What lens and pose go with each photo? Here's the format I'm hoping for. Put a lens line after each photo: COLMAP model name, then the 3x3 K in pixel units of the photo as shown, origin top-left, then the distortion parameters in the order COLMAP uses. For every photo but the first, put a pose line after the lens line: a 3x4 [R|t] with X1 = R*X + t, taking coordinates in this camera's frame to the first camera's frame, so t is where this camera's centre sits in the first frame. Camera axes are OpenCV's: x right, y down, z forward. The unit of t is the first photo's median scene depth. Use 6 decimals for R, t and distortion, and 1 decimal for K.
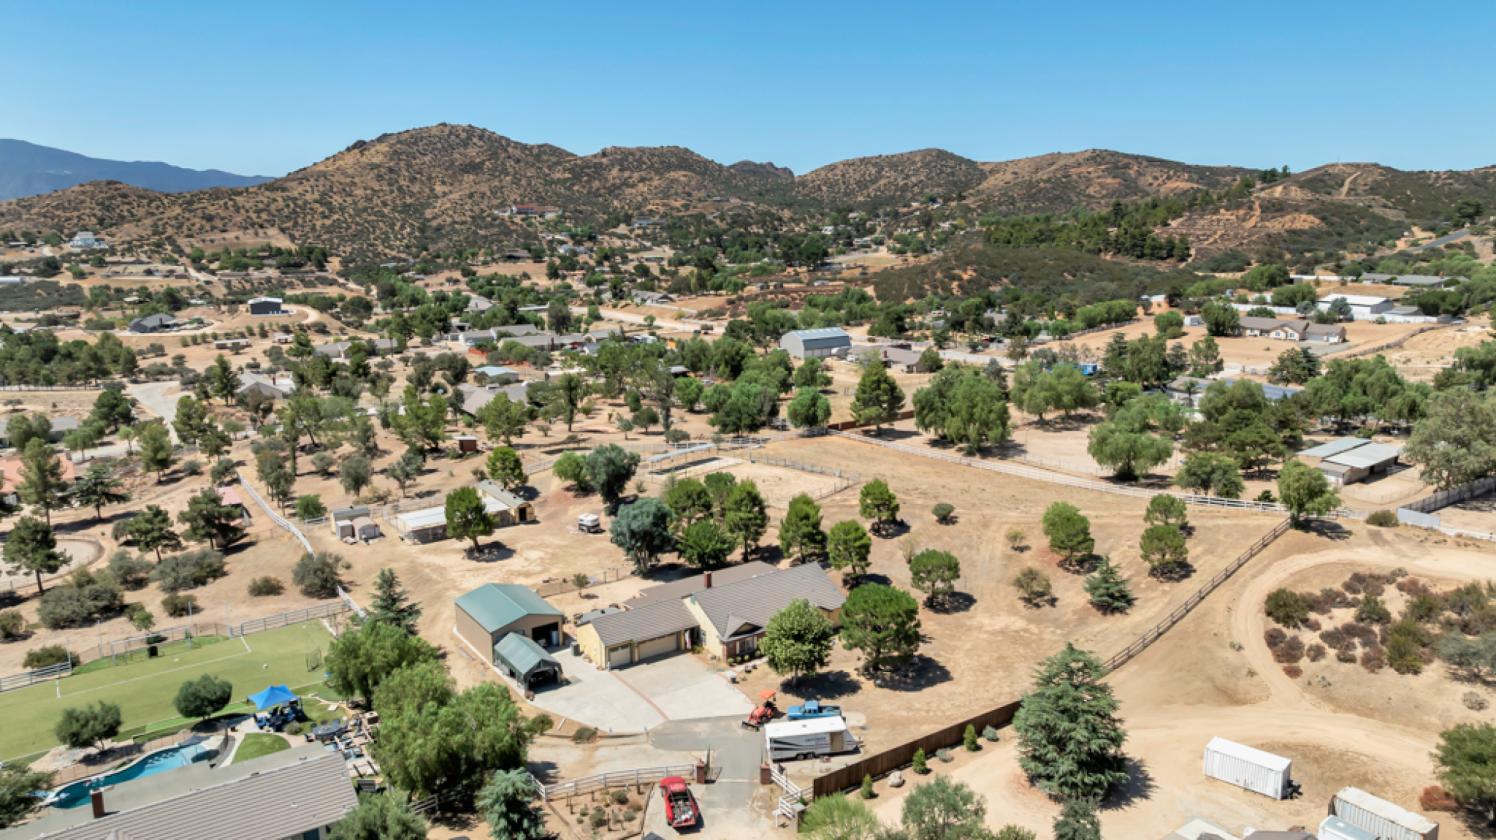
lens RADIAL K [[1049.4, 0, 748.0], [0, 1049.4, 420.0], [0, 0, 1]] dist [-0.009576, -0.000332]
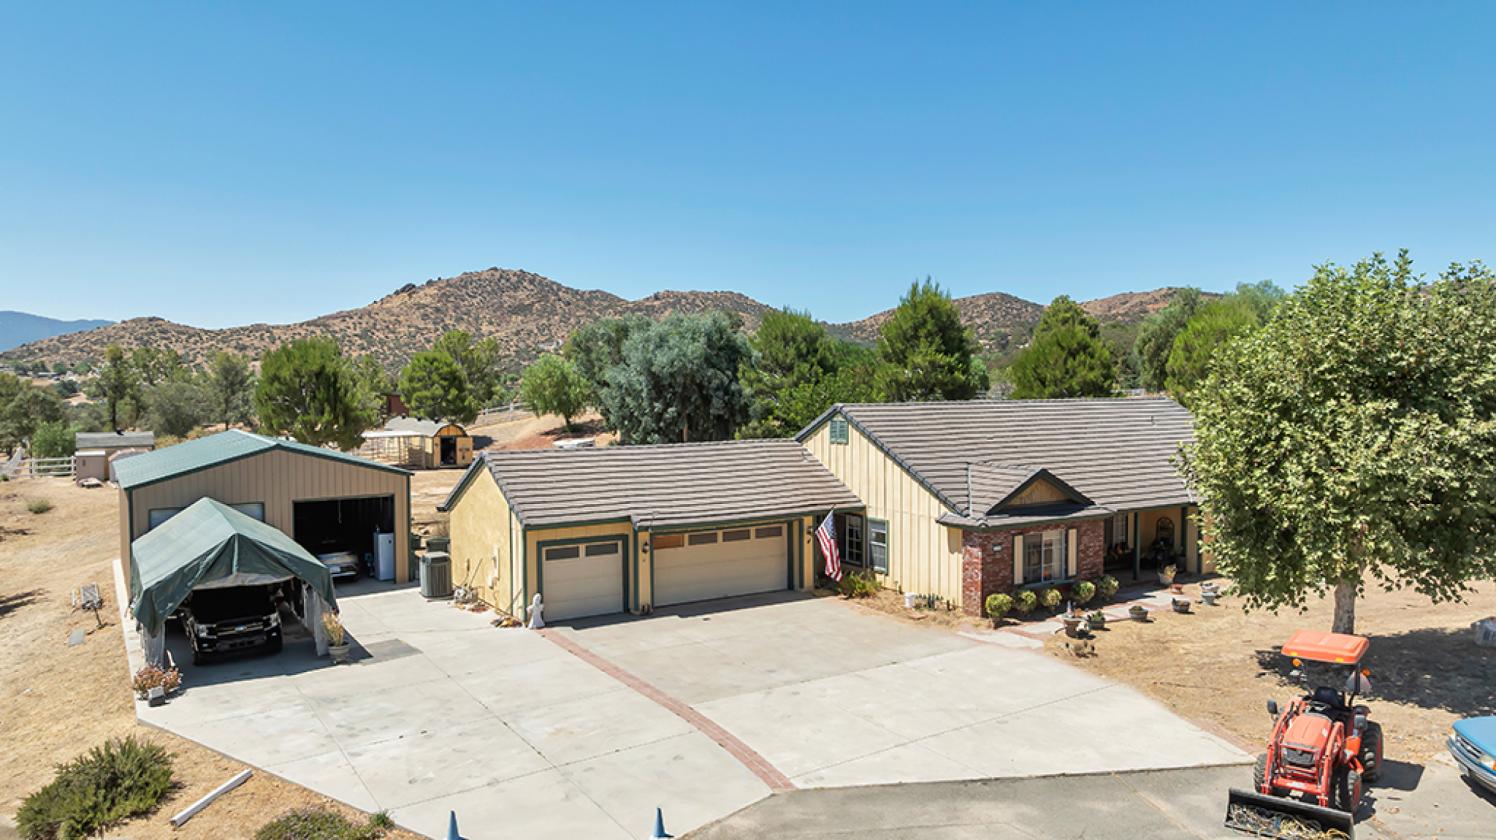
lens RADIAL K [[1048.5, 0, 748.0], [0, 1048.5, 420.0], [0, 0, 1]] dist [0.002943, -0.039981]
pose [[0.998848, -0.002063, -0.047944, -0.006920], [-0.005977, 0.985949, -0.166940, 0.023656], [0.047615, 0.167034, 0.984801, 0.075501]]
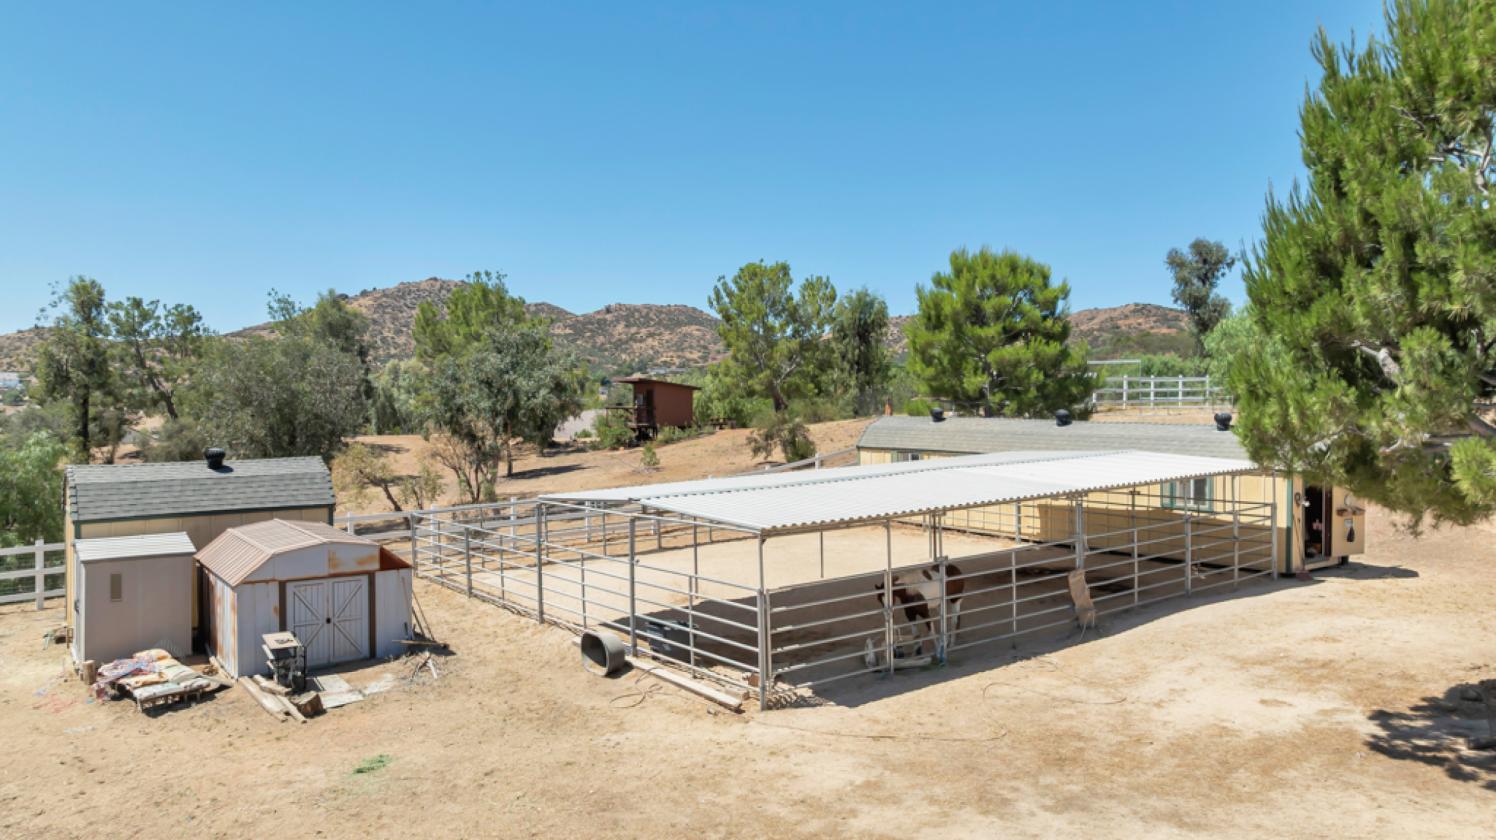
lens RADIAL K [[1049.4, 0, 748.0], [0, 1049.4, 420.0], [0, 0, 1]] dist [-0.009576, -0.000332]
pose [[0.999638, -0.003907, 0.026622, -0.045421], [0.008779, 0.982616, -0.185442, 0.015512], [-0.025434, 0.185608, 0.982295, 0.125816]]
